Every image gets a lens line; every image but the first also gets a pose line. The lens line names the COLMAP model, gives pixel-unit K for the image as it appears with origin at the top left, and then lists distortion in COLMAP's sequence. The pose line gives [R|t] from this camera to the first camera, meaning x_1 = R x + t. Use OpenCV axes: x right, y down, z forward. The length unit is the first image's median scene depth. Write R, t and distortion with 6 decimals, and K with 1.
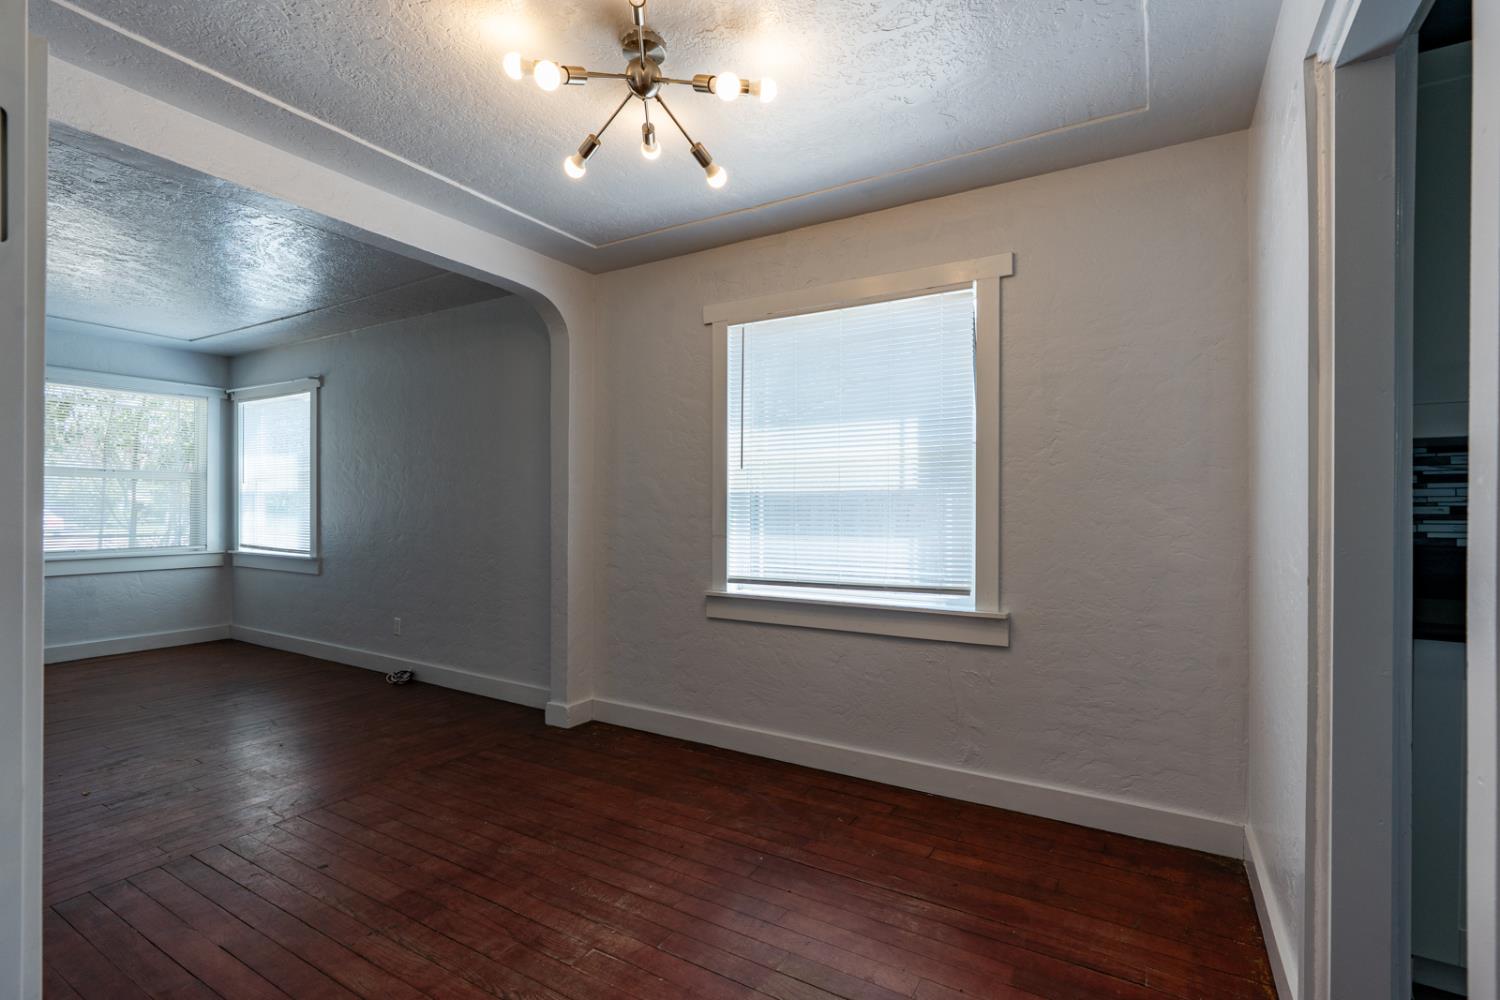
lens RADIAL K [[688.4, 0, 757.6], [0, 688.4, 495.6], [0, 0, 1]] dist [-0.003649, 0.000276]
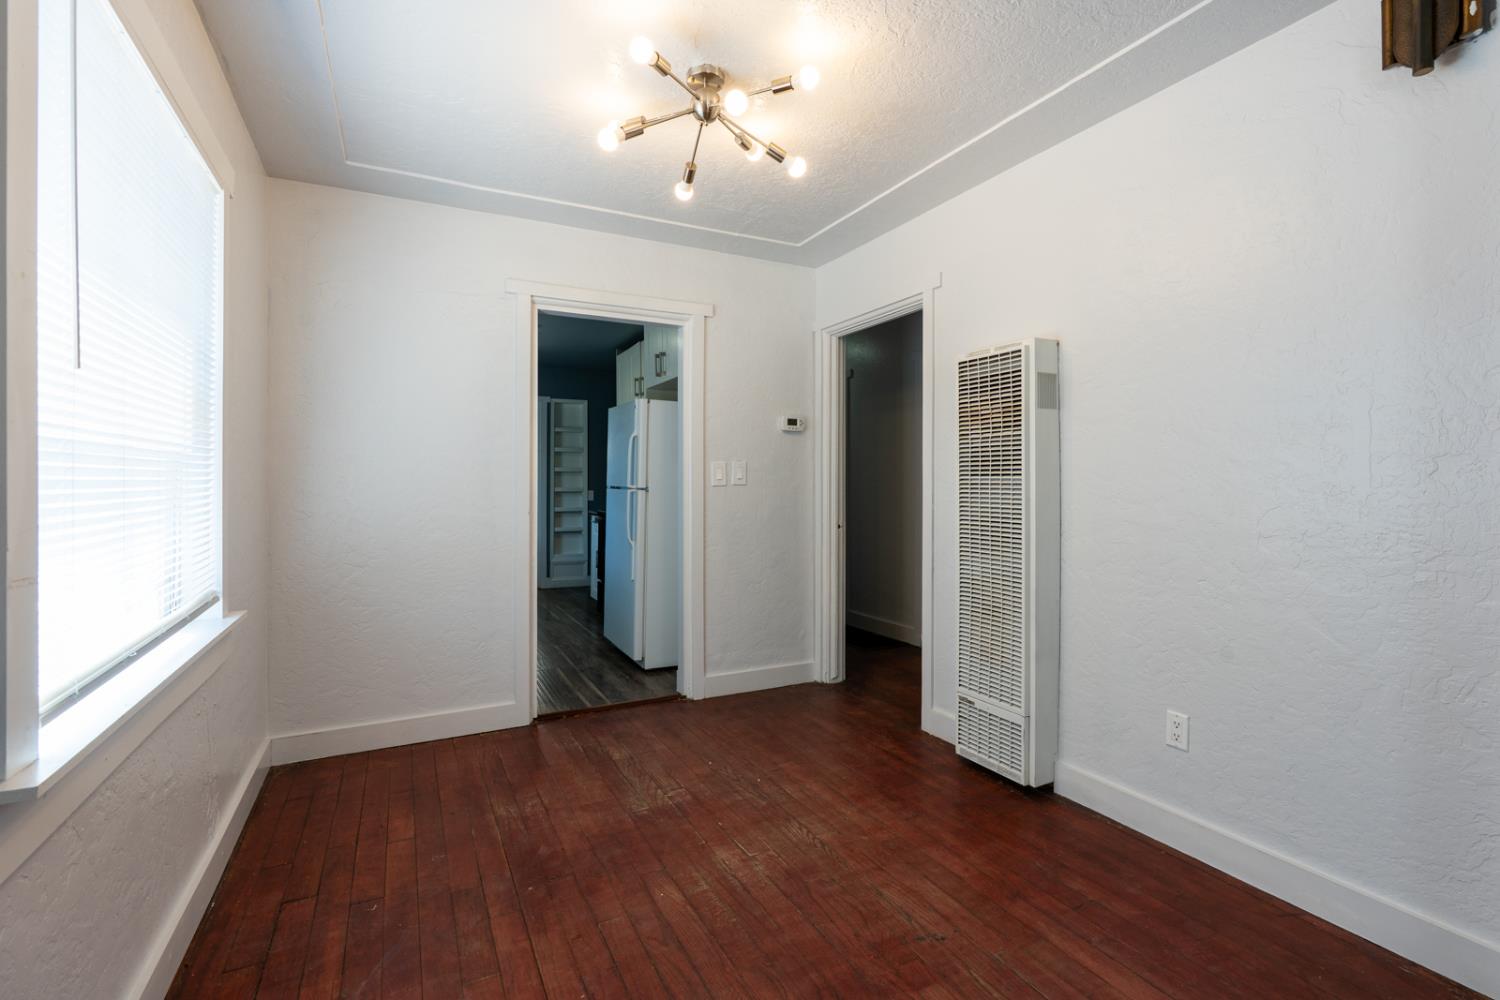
lens RADIAL K [[688.4, 0, 757.6], [0, 688.4, 495.6], [0, 0, 1]] dist [-0.003649, 0.000276]
pose [[-0.850394, -0.013407, 0.525976, -0.489068], [-0.010549, 0.999909, 0.008432, 0.016024], [-0.526041, 0.001622, -0.850457, 1.130474]]
